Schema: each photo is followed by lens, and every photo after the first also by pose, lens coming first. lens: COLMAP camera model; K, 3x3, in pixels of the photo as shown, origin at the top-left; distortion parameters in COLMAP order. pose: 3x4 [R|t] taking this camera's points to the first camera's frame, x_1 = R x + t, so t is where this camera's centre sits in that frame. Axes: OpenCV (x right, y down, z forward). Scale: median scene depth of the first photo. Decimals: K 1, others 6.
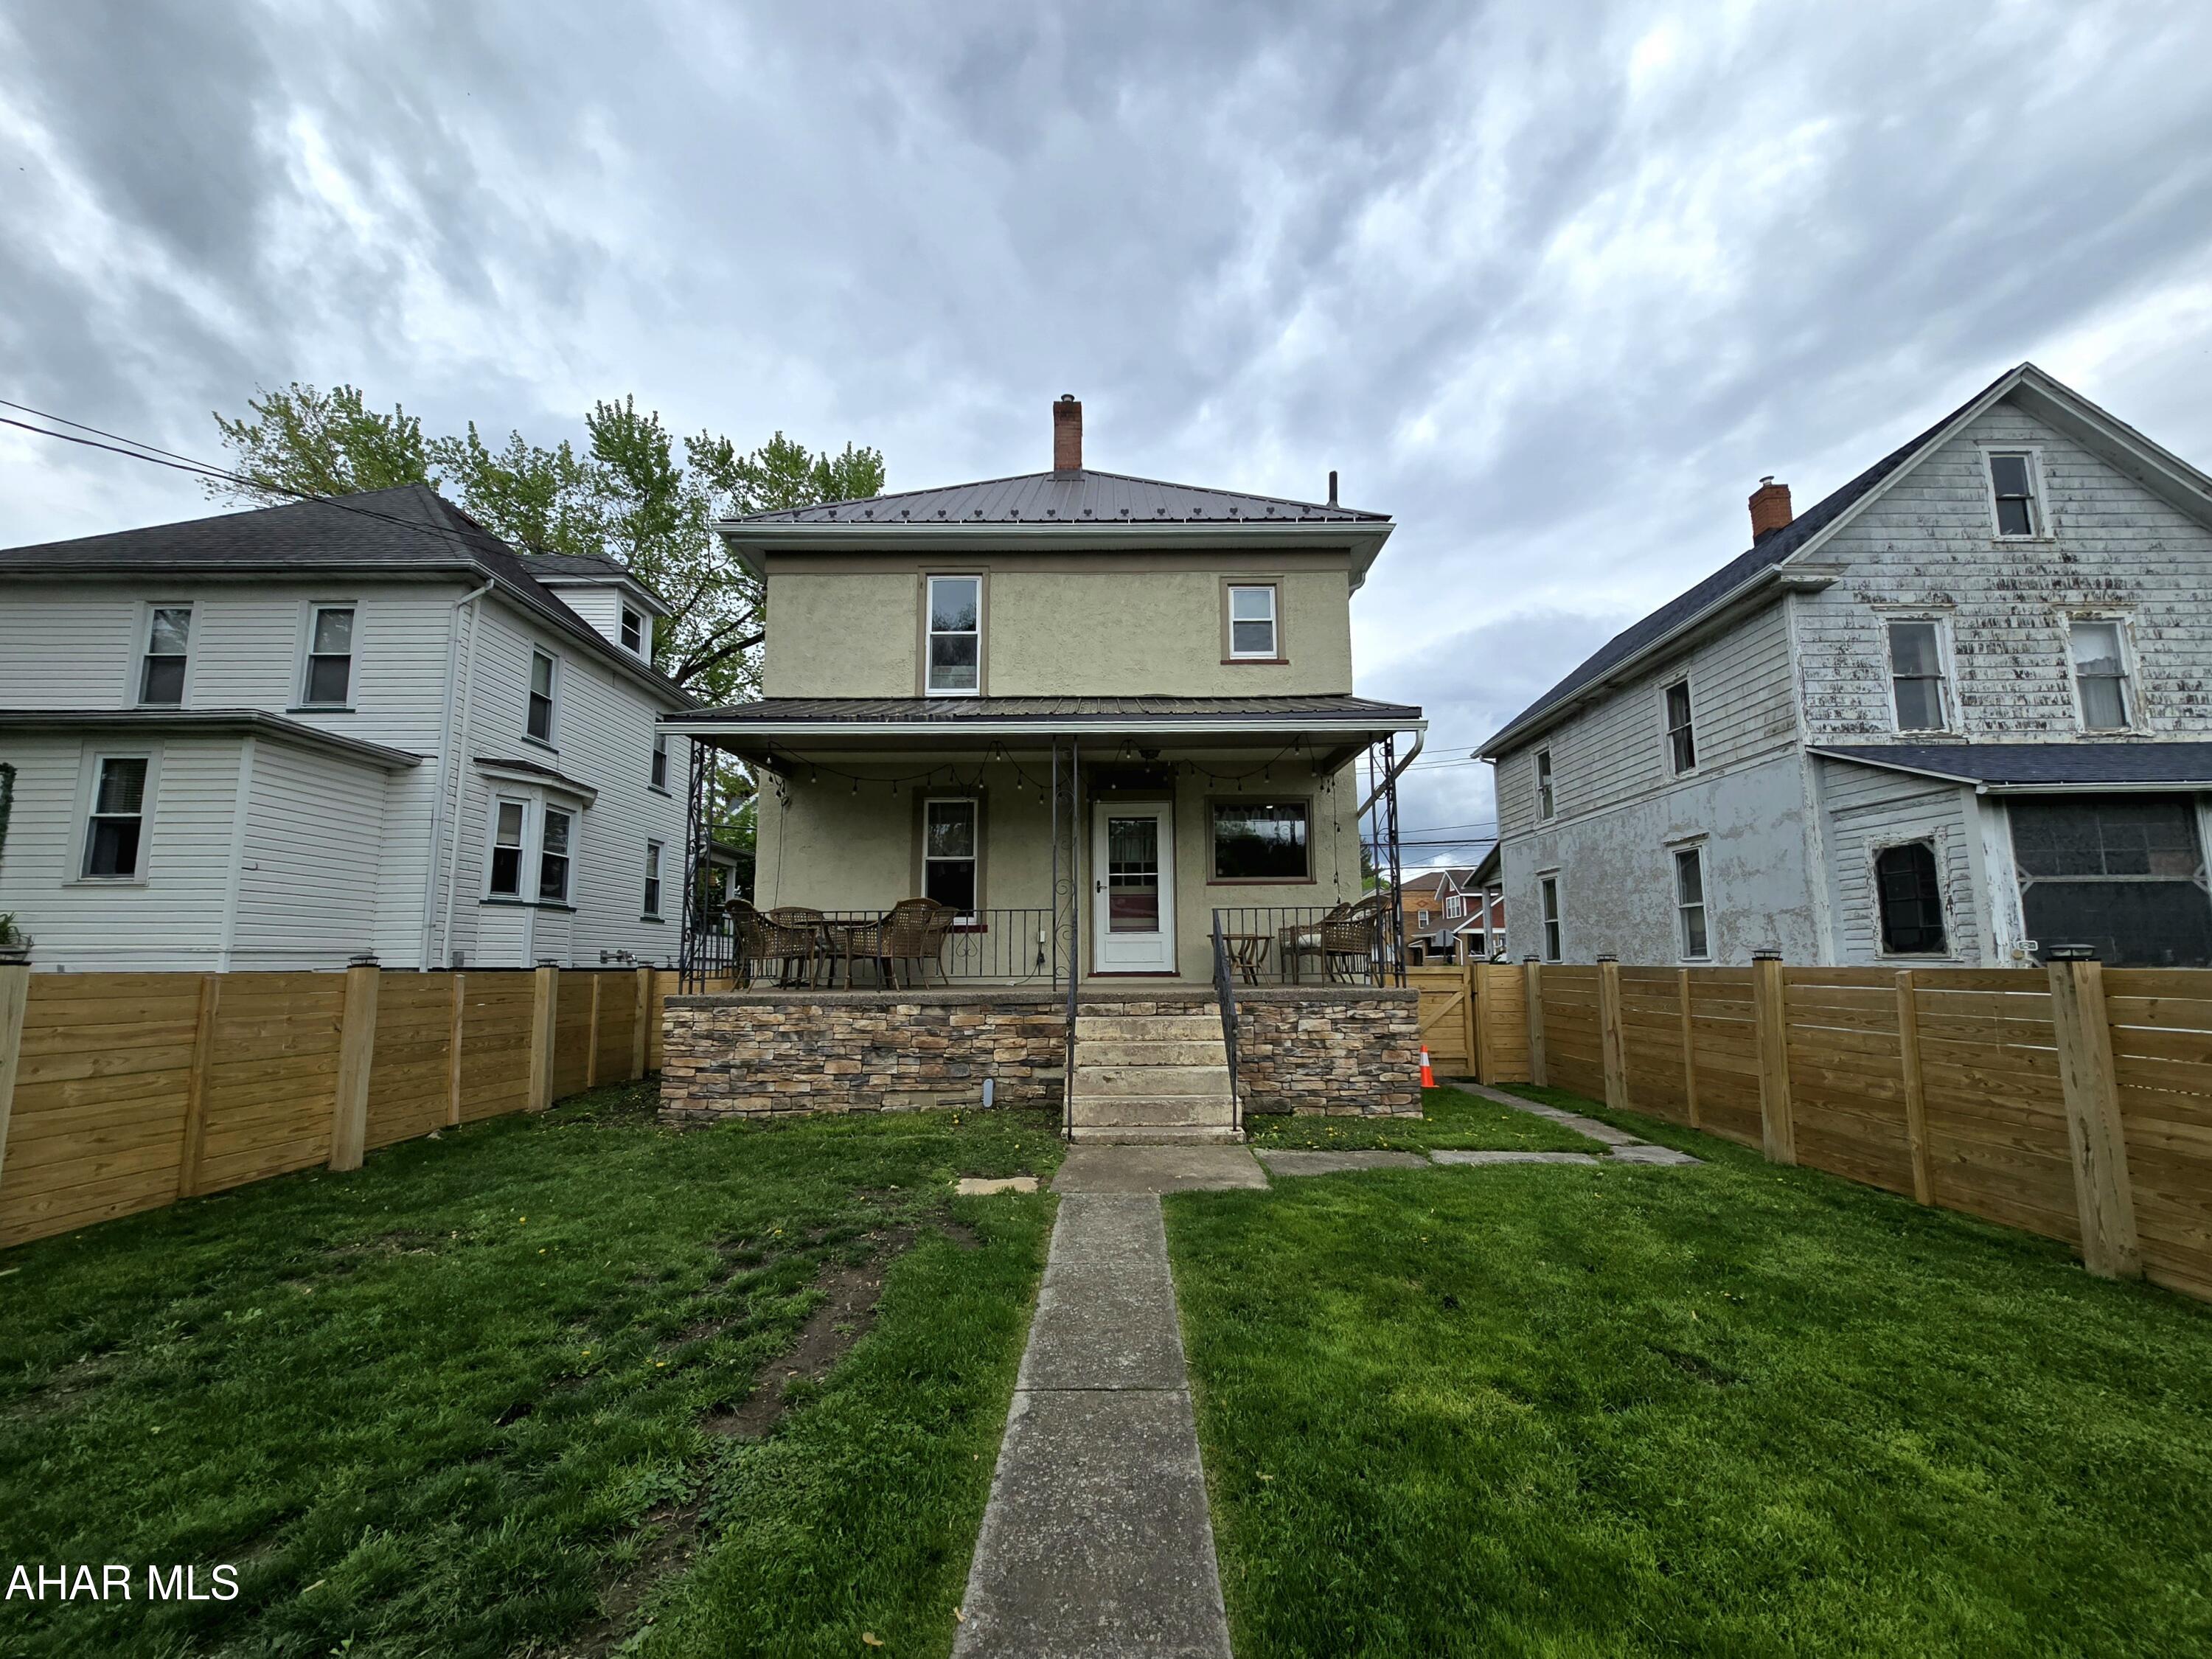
lens RADIAL K [[906.6, 0, 1109.2], [0, 906.6, 834.0], [0, 0, 1]] dist [-0.004065, 0.000615]
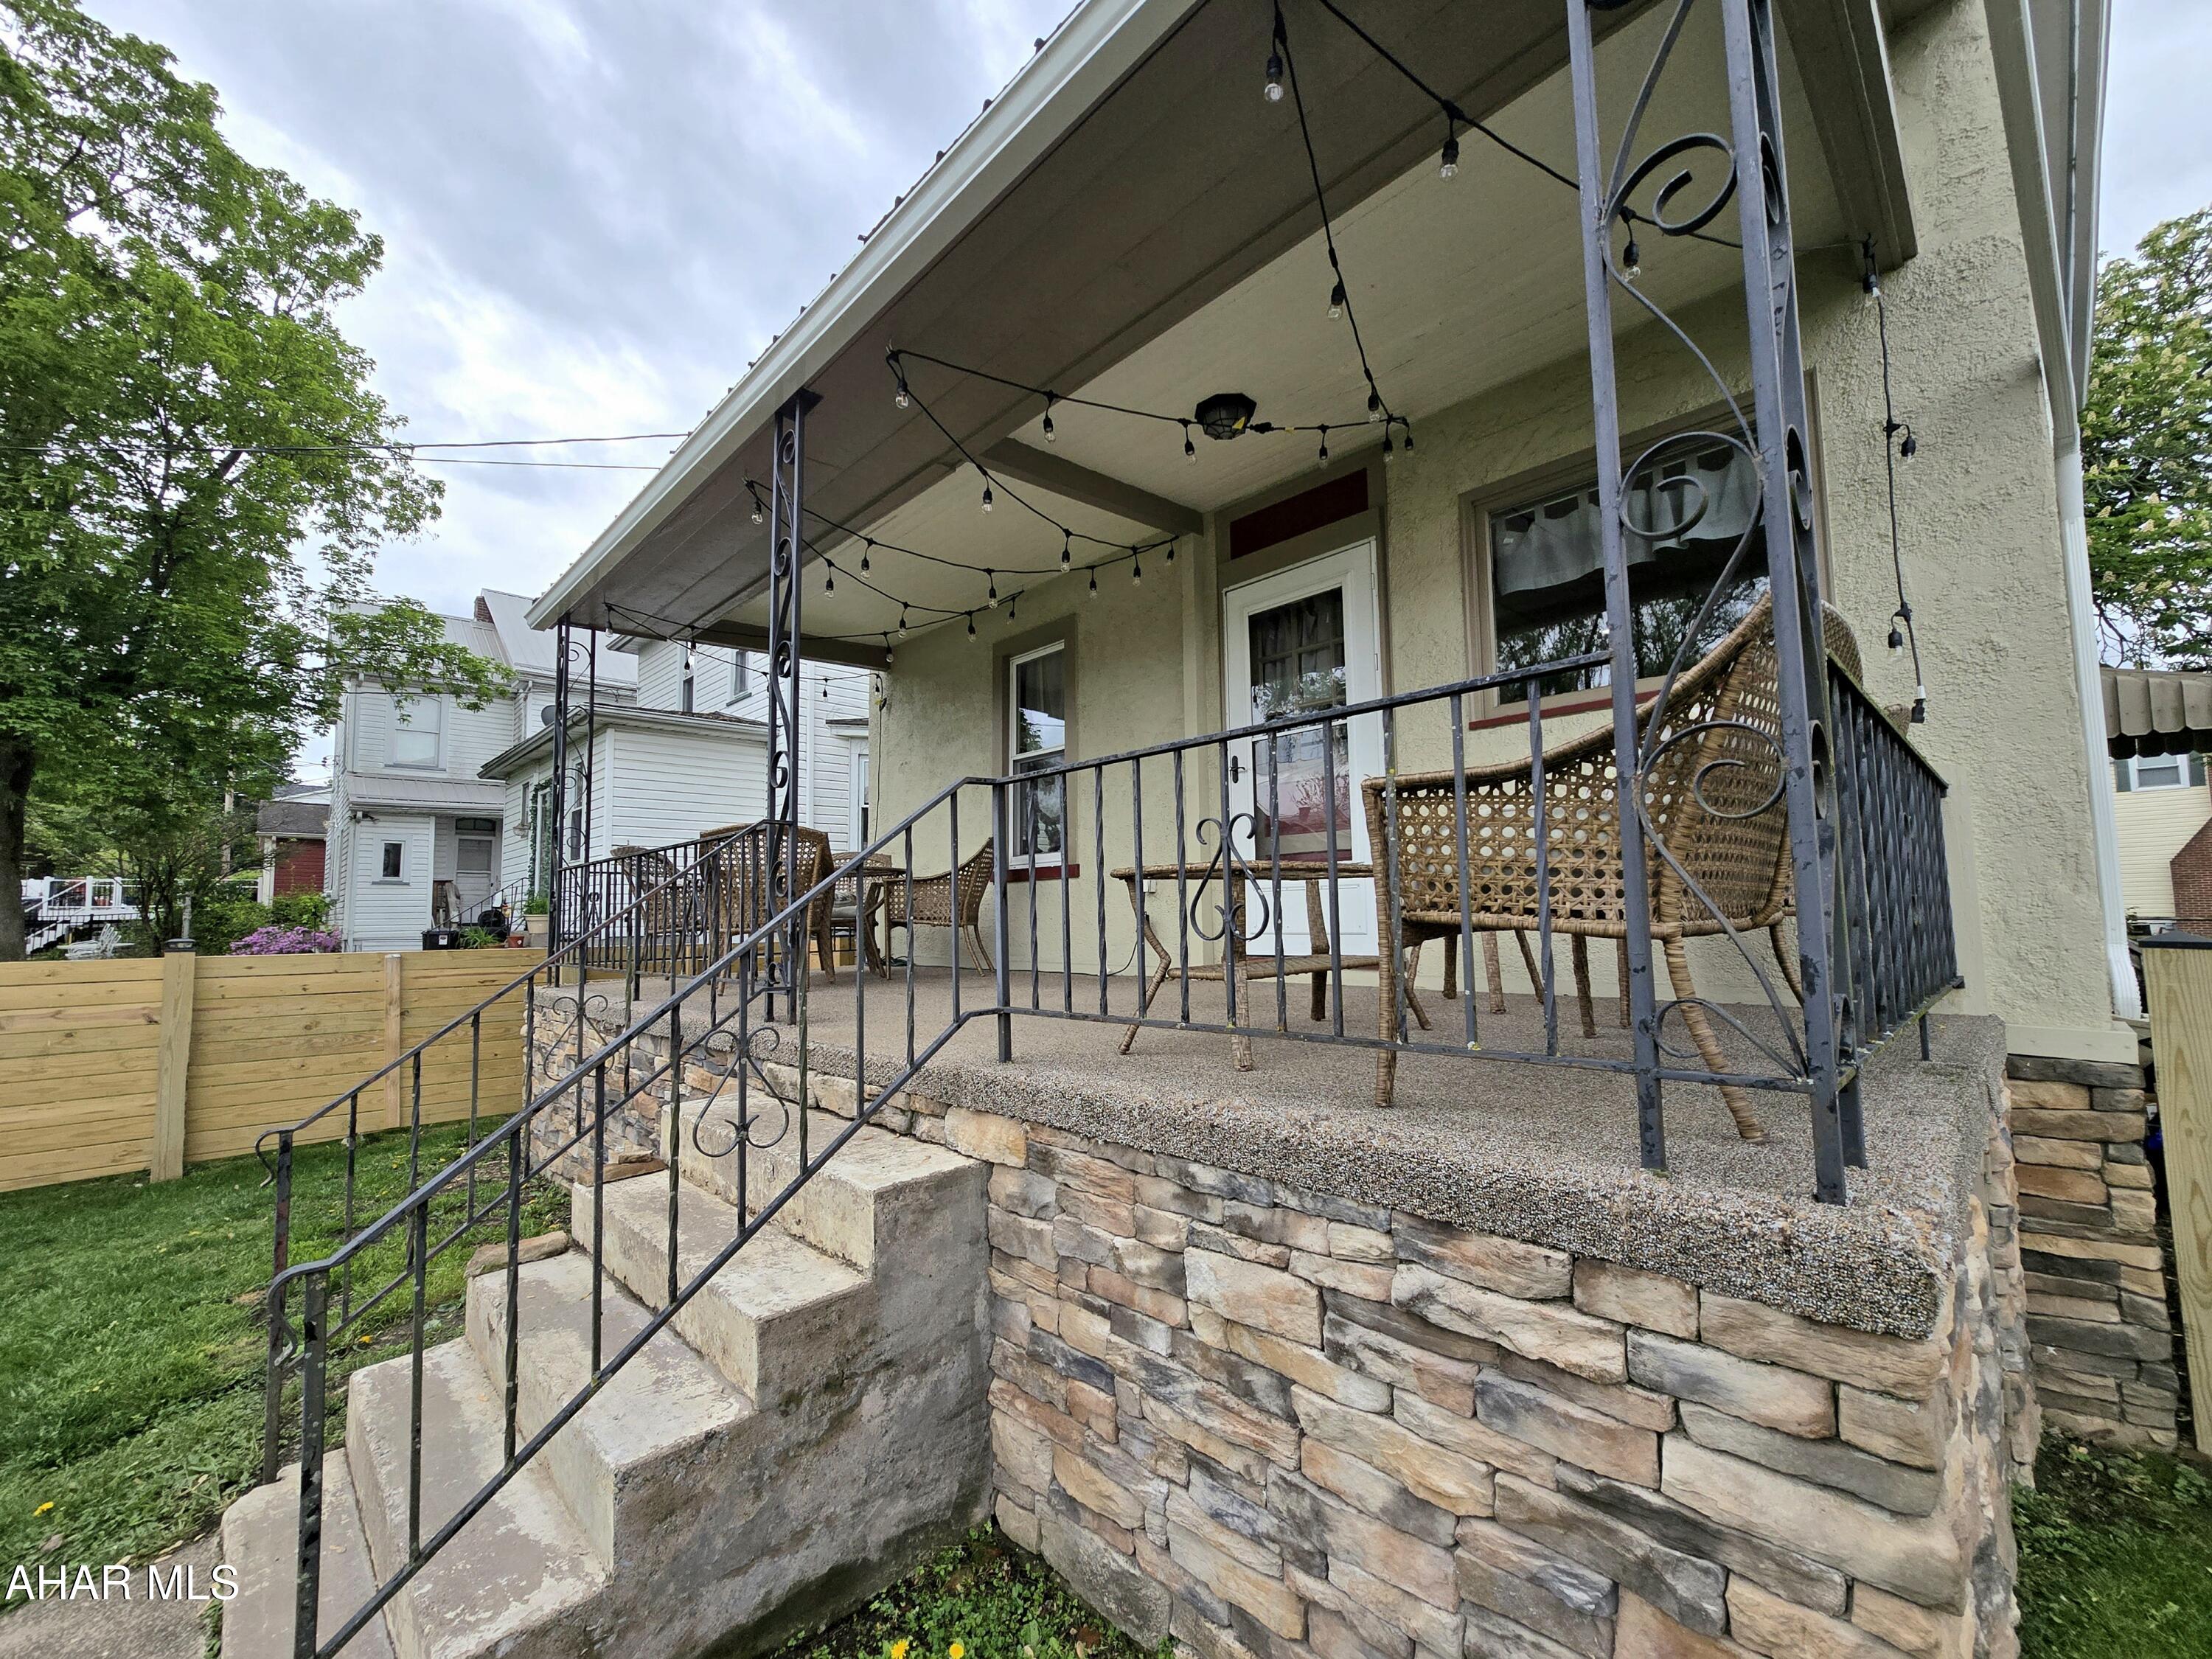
lens RADIAL K [[906.6, 0, 1108.9], [0, 906.6, 838.3], [0, 0, 1]] dist [-0.004065, 0.000615]
pose [[0.698188, -0.067298, -0.712744, 0.356601], [0.114635, 0.993235, 0.018511, 0.102680], [0.706677, -0.094629, 0.701180, 0.846102]]
